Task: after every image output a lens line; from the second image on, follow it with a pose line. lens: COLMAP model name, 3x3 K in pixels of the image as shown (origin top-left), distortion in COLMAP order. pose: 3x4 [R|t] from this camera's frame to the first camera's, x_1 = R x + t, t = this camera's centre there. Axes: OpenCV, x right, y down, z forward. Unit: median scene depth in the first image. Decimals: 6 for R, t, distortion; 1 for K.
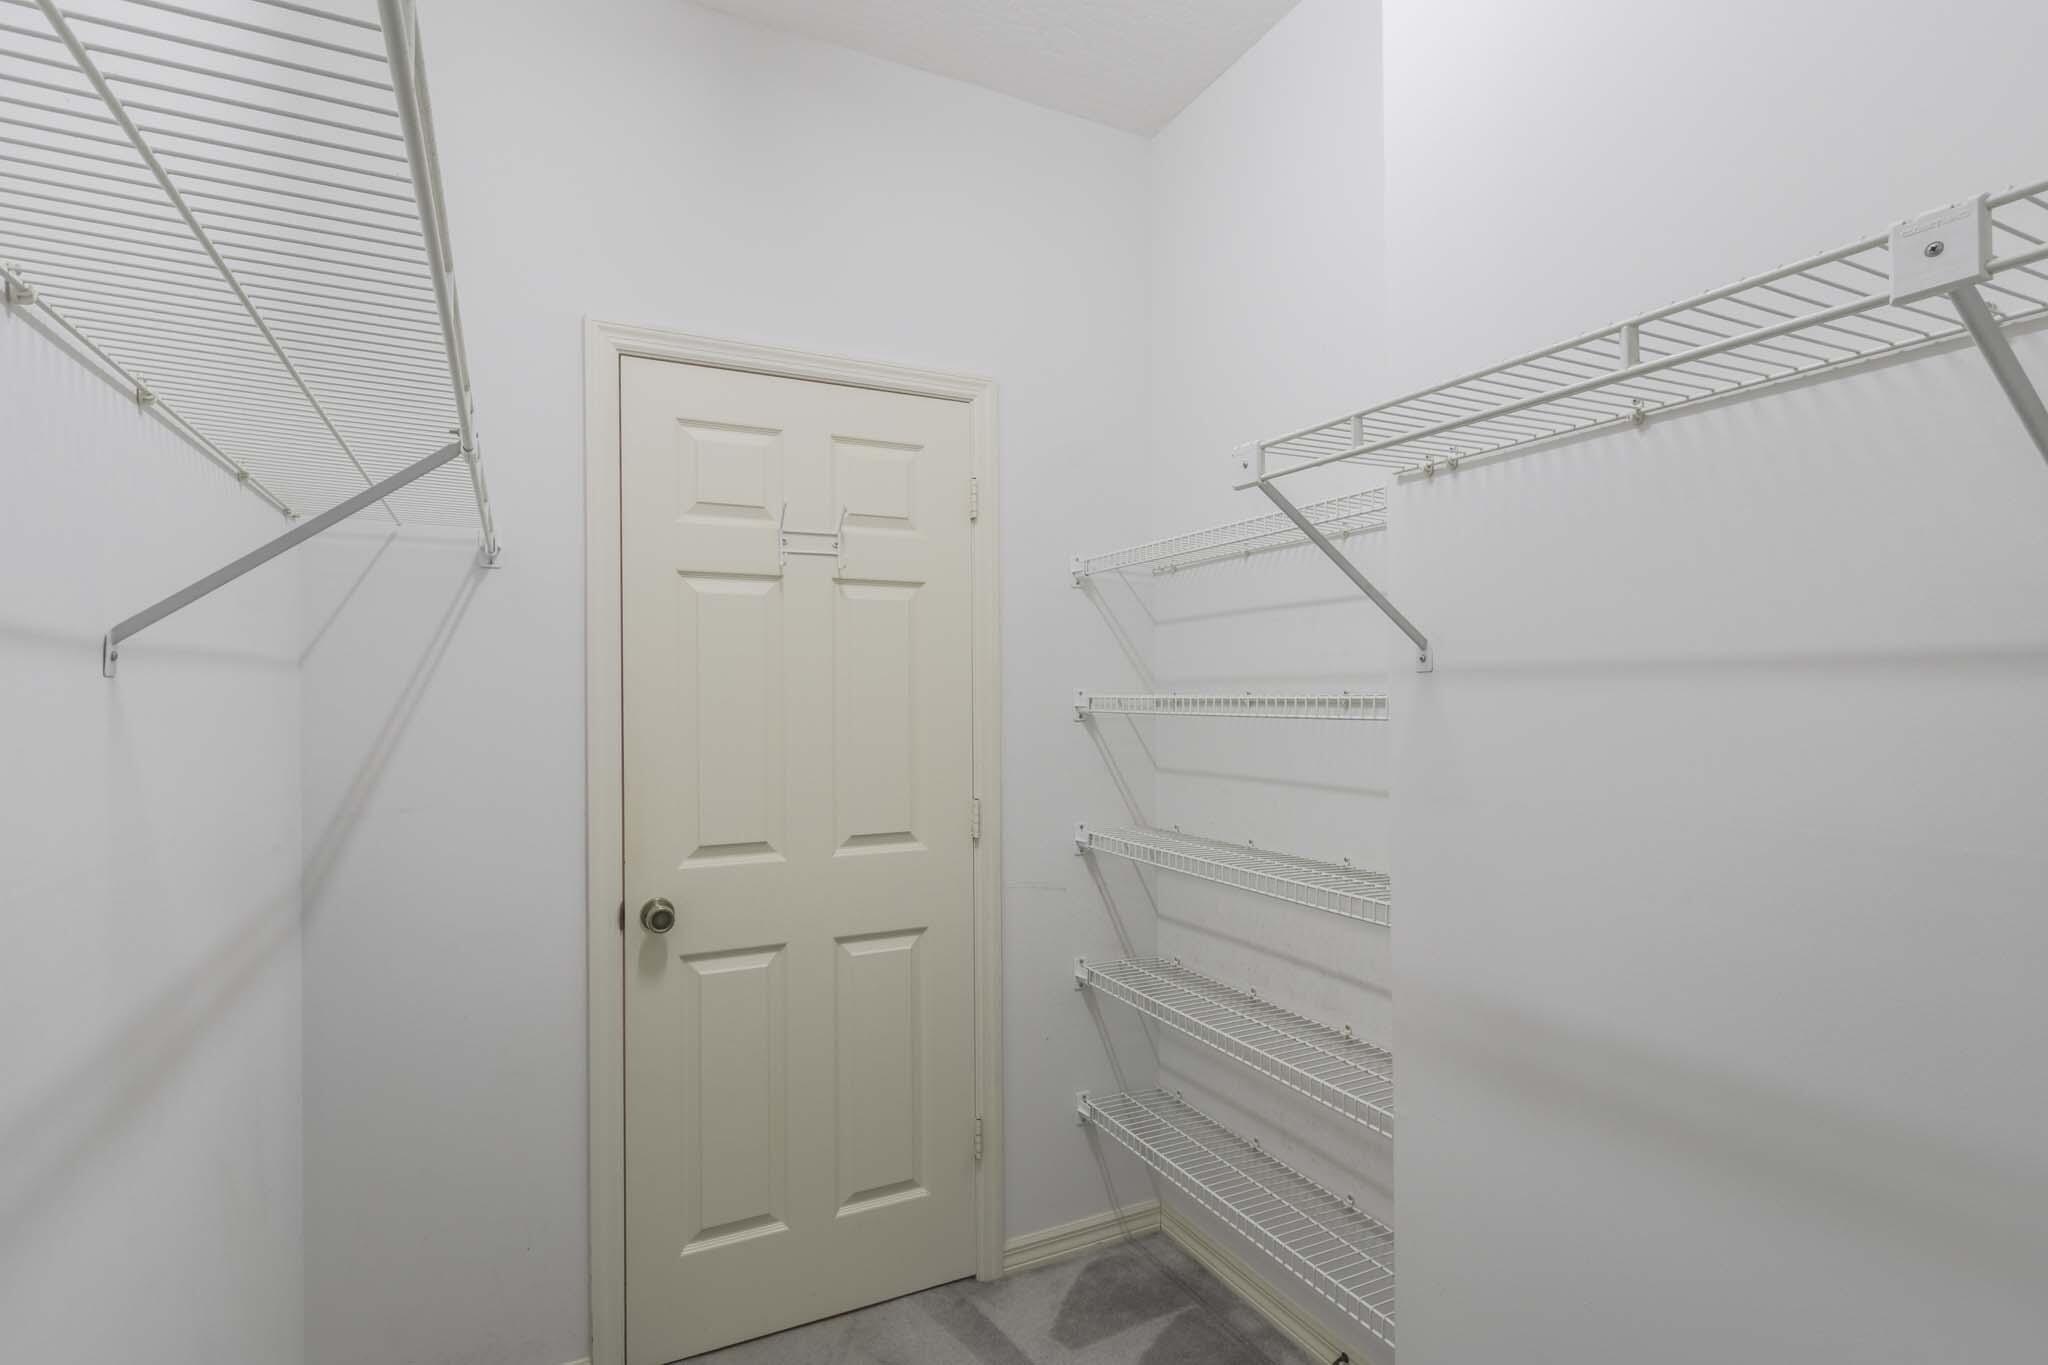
lens RADIAL K [[988.9, 0, 1020.4], [0, 988.9, 700.0], [0, 0, 1]] dist [0.002987, 0.000258]
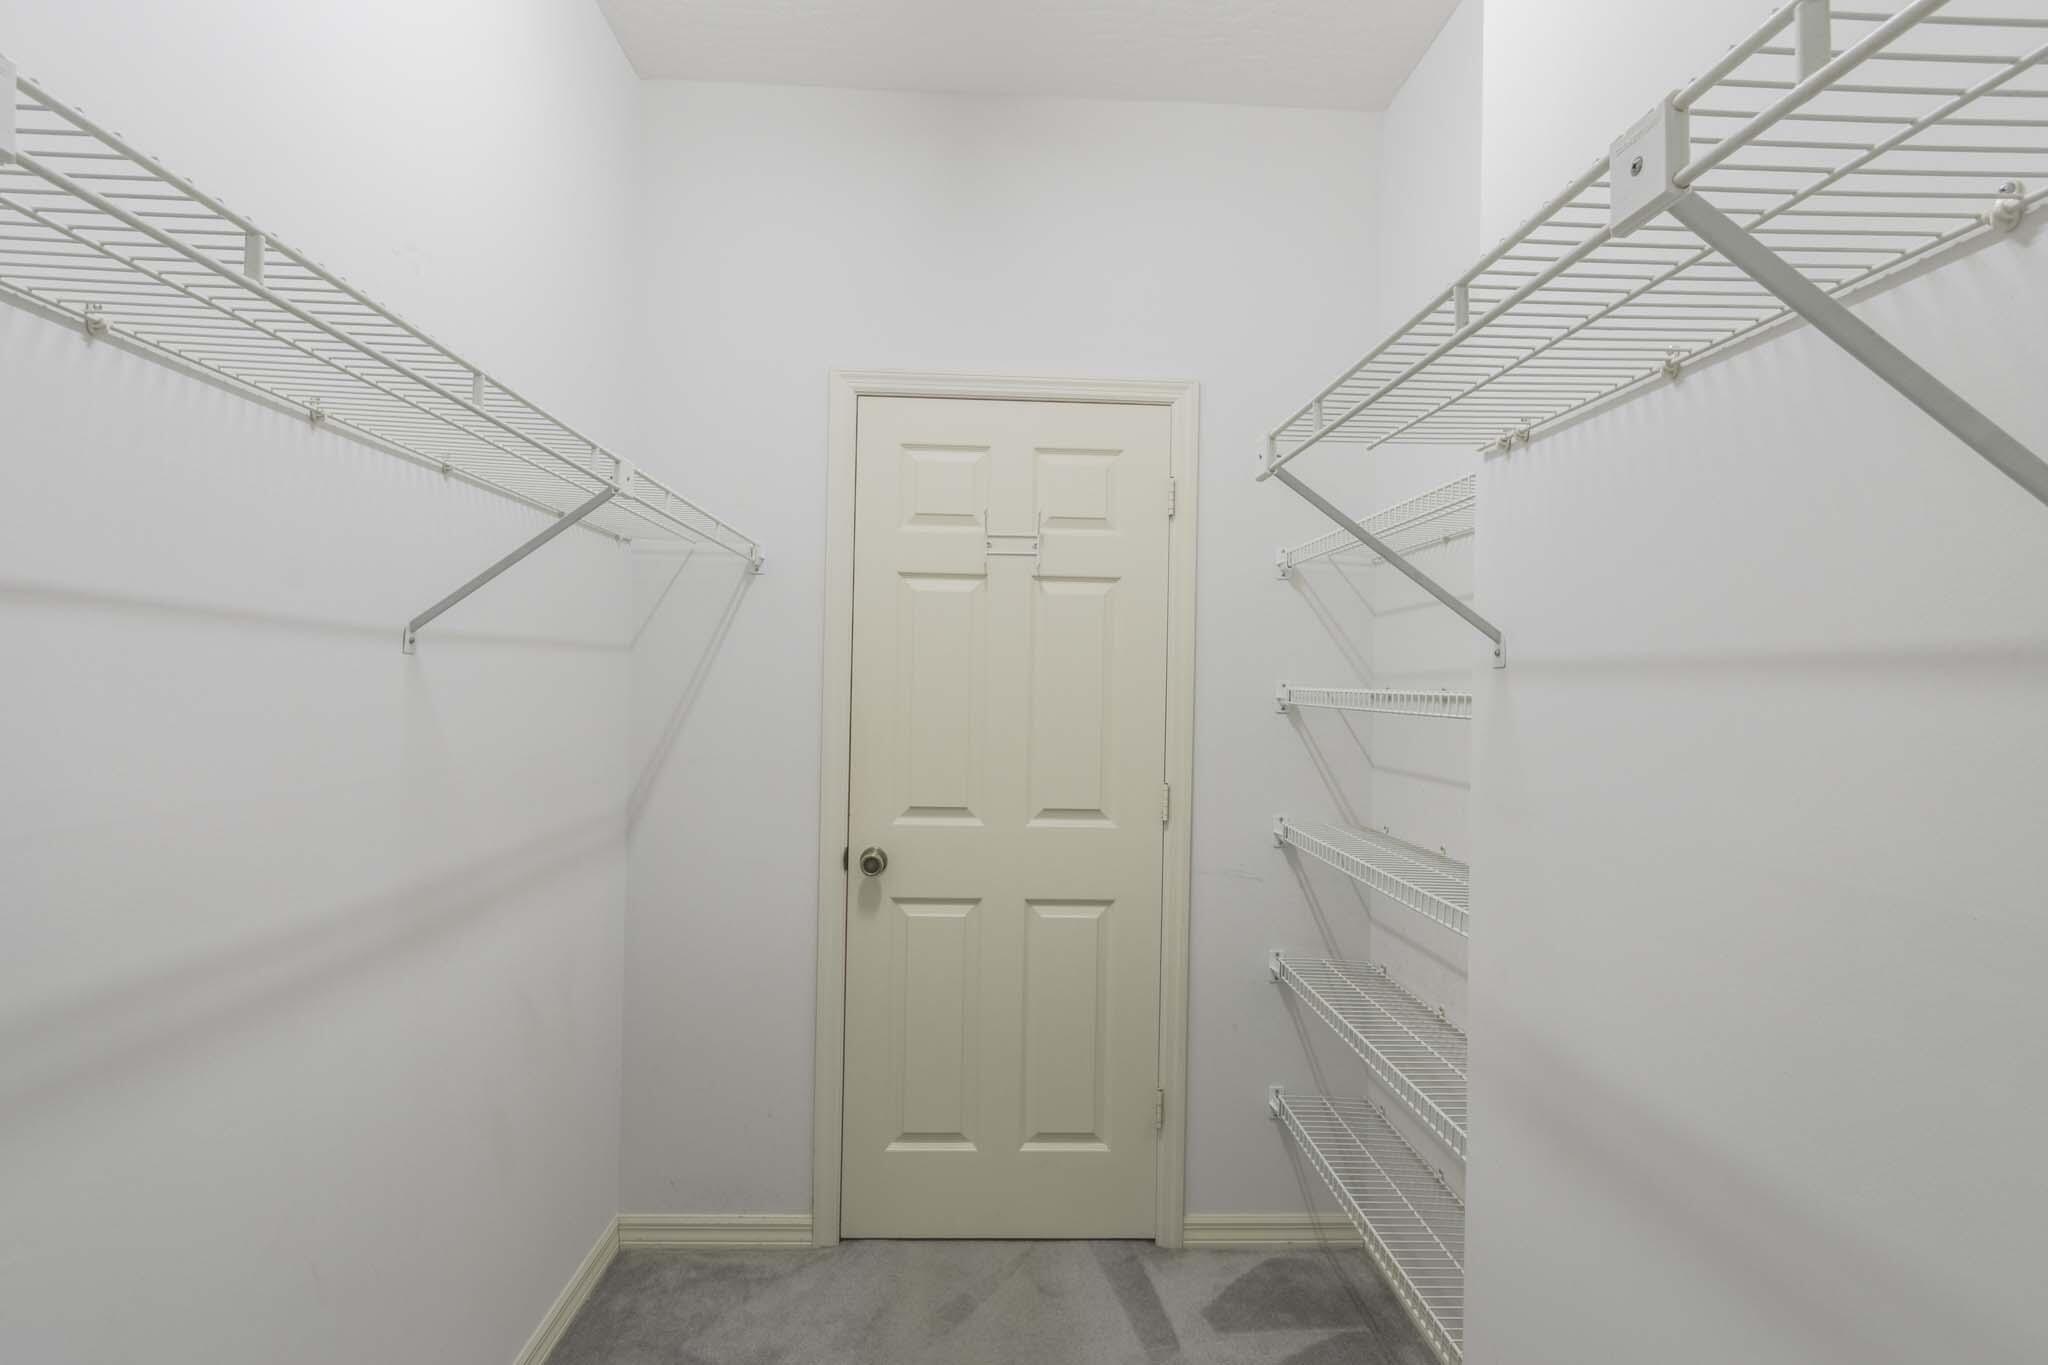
lens RADIAL K [[955.4, 0, 1024.0], [0, 955.4, 682.5], [0, 0, 1]] dist [-0.000849, -0.000437]
pose [[0.911592, 0.024105, -0.410389, 0.247441], [-0.027272, 0.999626, -0.001864, -0.000832], [0.410191, 0.012891, 0.911909, 0.017986]]
